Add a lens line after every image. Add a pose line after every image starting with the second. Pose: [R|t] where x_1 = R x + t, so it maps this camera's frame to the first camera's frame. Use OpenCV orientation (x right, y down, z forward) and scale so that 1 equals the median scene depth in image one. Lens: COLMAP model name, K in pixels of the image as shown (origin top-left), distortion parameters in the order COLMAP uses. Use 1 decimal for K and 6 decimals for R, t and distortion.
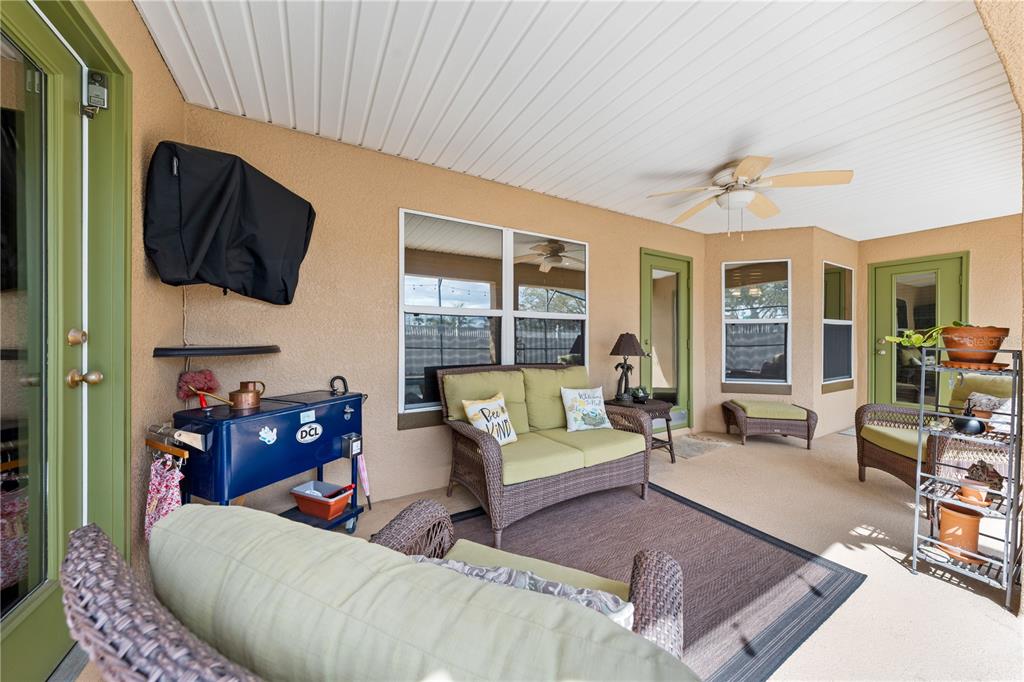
lens RADIAL K [[348.4, 0, 513.8], [0, 348.4, 342.0], [0, 0, 1]] dist [-0.004449, 0.000121]
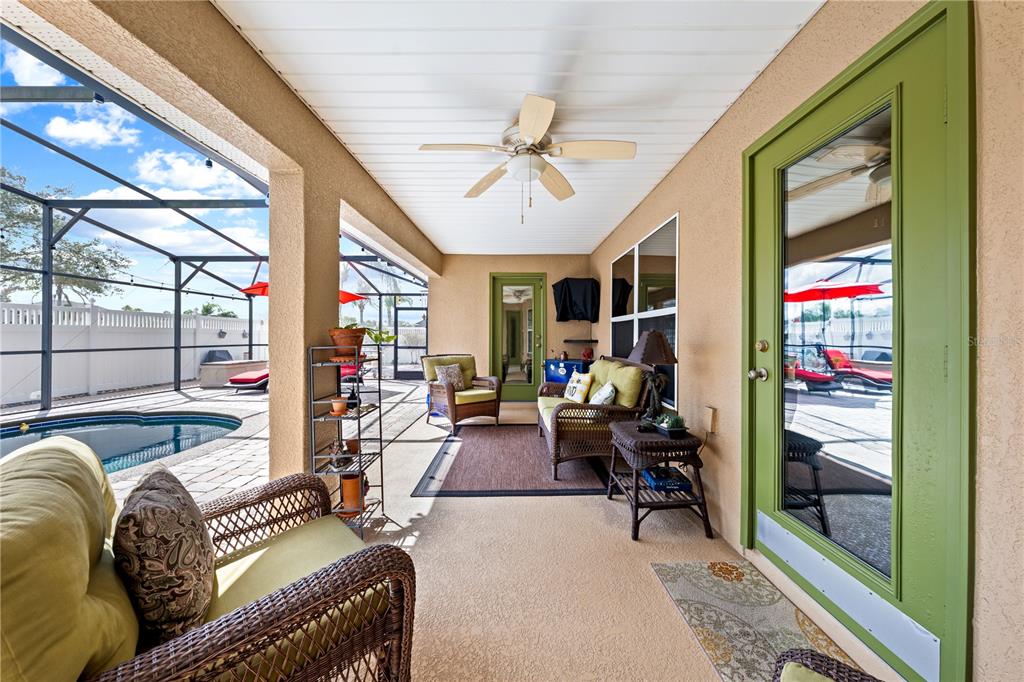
lens RADIAL K [[348.4, 0, 514.1], [0, 348.4, 337.2], [0, 0, 1]] dist [-0.004449, 0.000121]
pose [[-0.501642, 0.003316, -0.865069, 1.917168], [0.000376, 0.999993, 0.003615, -0.019738], [0.865075, 0.001488, -0.501640, 1.961810]]
